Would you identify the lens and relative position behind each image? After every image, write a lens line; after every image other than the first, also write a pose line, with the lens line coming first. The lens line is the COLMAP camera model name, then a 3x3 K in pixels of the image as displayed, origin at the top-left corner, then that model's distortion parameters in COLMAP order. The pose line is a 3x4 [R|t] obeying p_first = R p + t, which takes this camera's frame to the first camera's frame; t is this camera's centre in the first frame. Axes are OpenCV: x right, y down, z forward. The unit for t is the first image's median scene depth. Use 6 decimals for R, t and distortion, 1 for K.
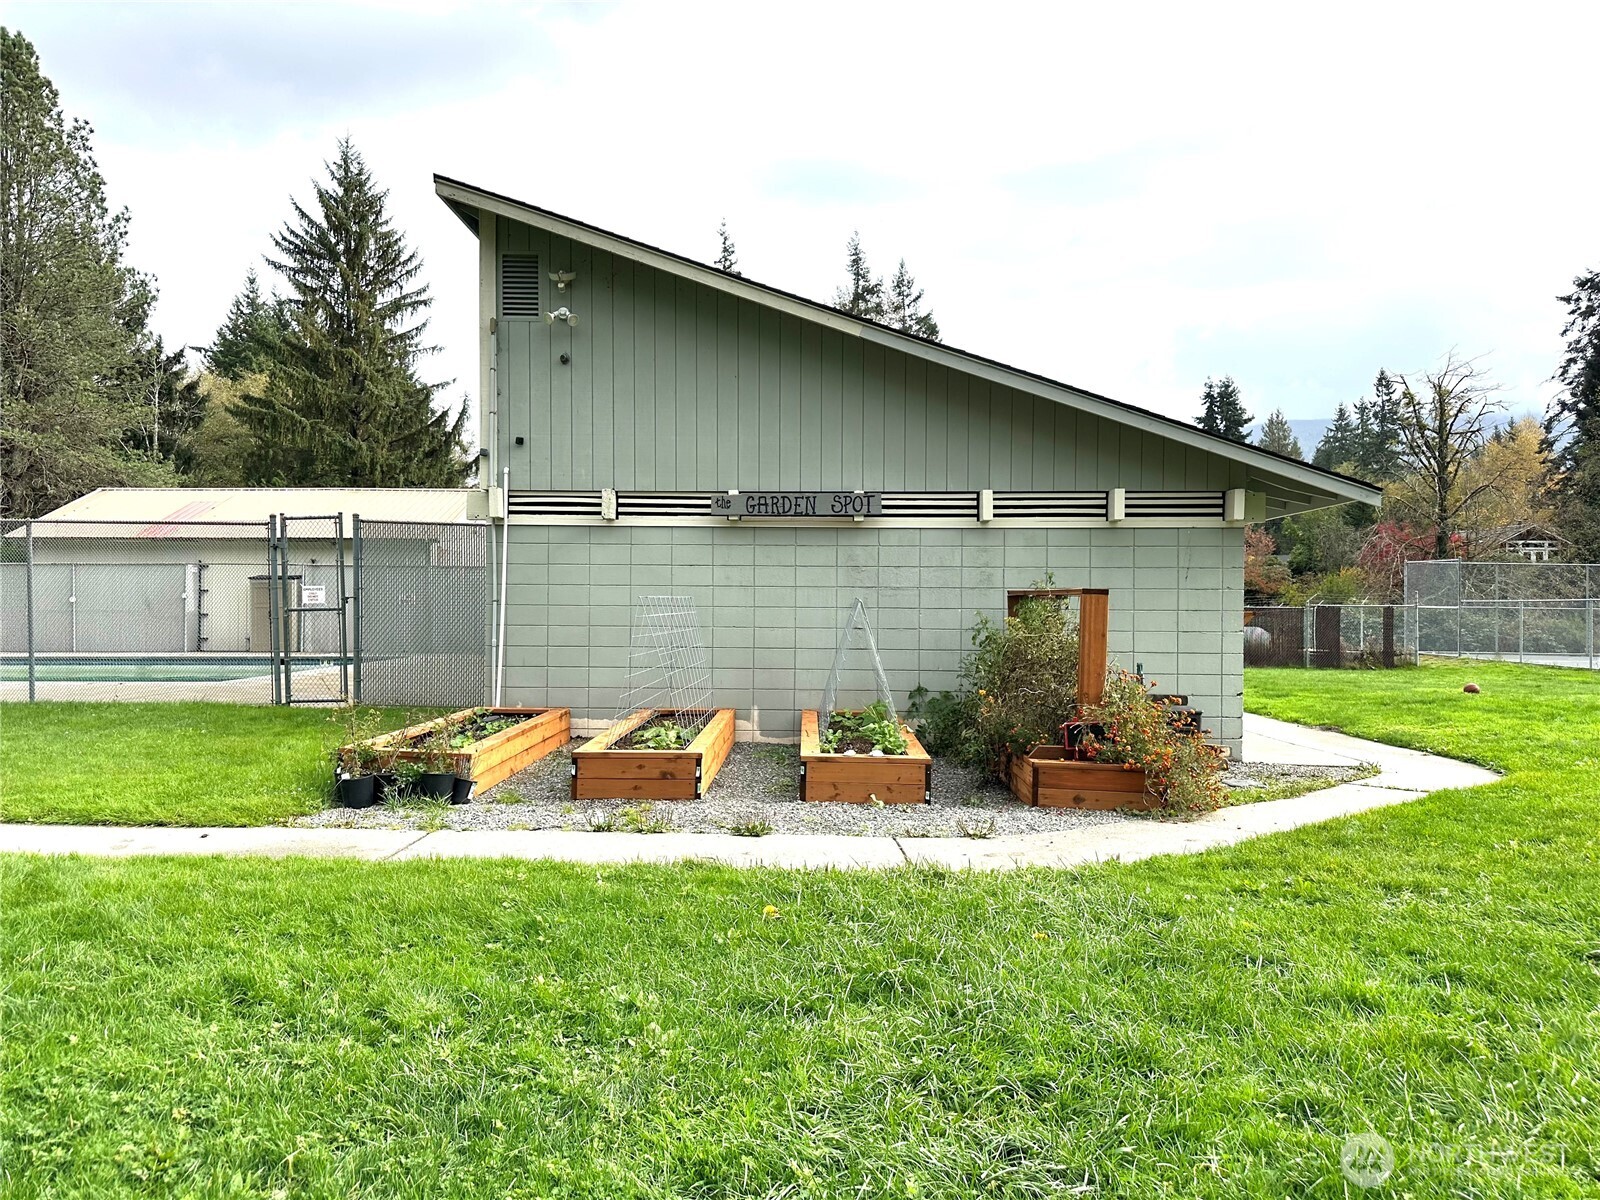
lens RADIAL K [[1115.5, 0, 806.3], [0, 1115.5, 643.2], [0, 0, 1]] dist [-0.096974, 0.071168]
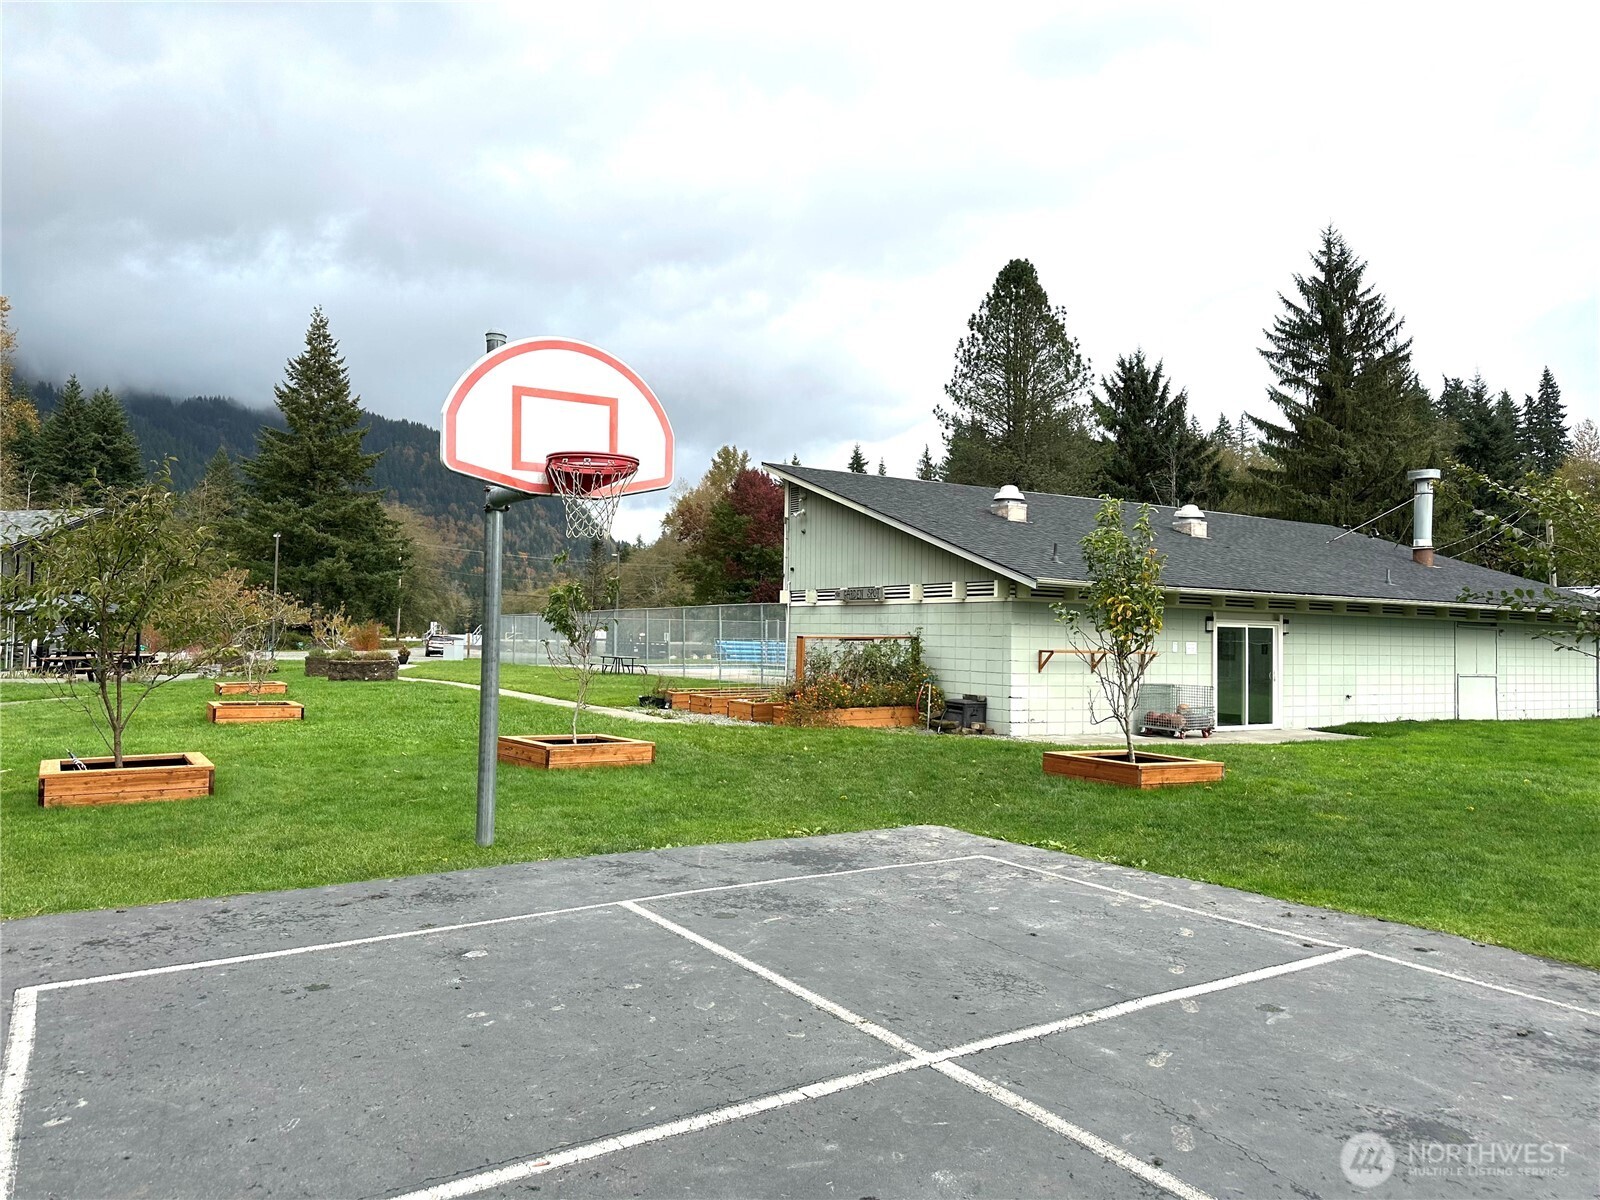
lens RADIAL K [[1072.6, 0, 800.1], [0, 1072.6, 640.2], [0, 0, 1]] dist [-0.008180, -0.007283]
pose [[0.515633, 0.005588, -0.856791, 0.240832], [-0.038016, 0.999143, -0.016363, -0.000365], [0.855965, 0.041009, 0.515404, -0.016719]]
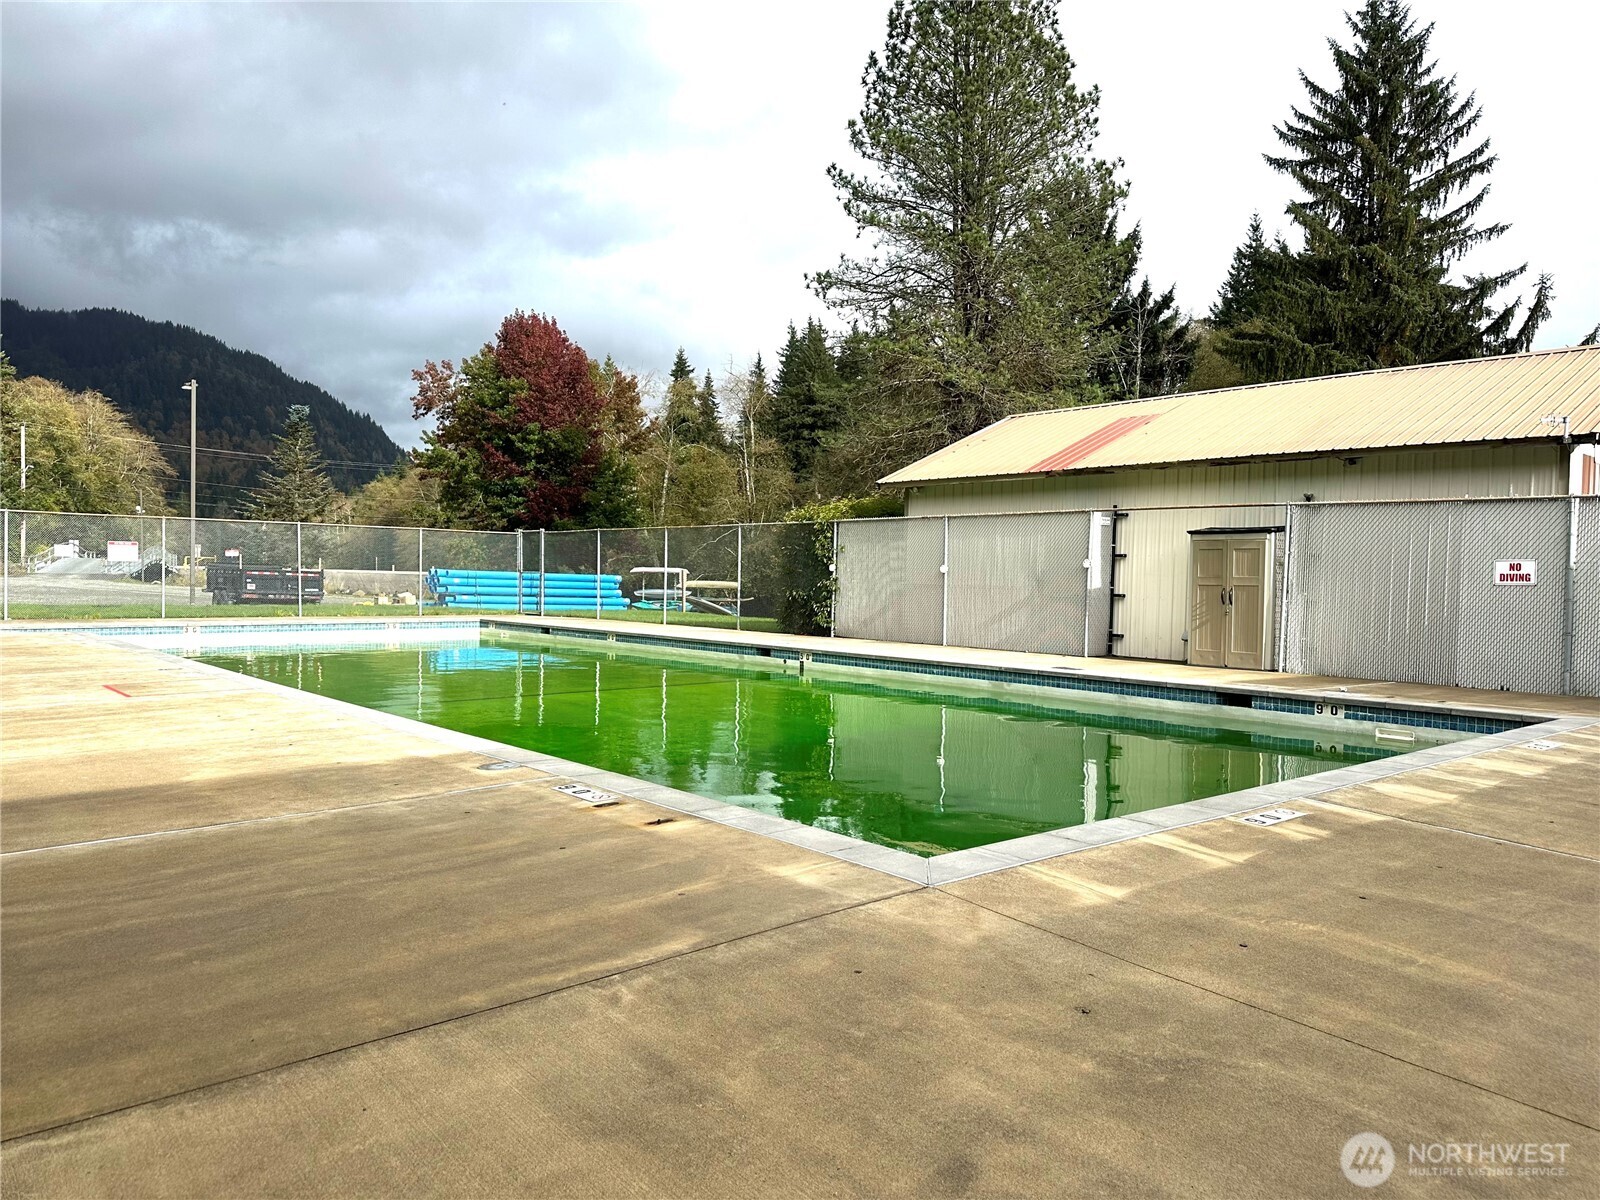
lens RADIAL K [[1072.6, 0, 800.1], [0, 1072.6, 640.2], [0, 0, 1]] dist [-0.008180, -0.007283]
pose [[0.648962, 0.056240, -0.758740, -0.089118], [-0.037204, 0.998417, 0.042185, -0.008260], [0.759911, 0.000851, 0.650027, 0.197621]]
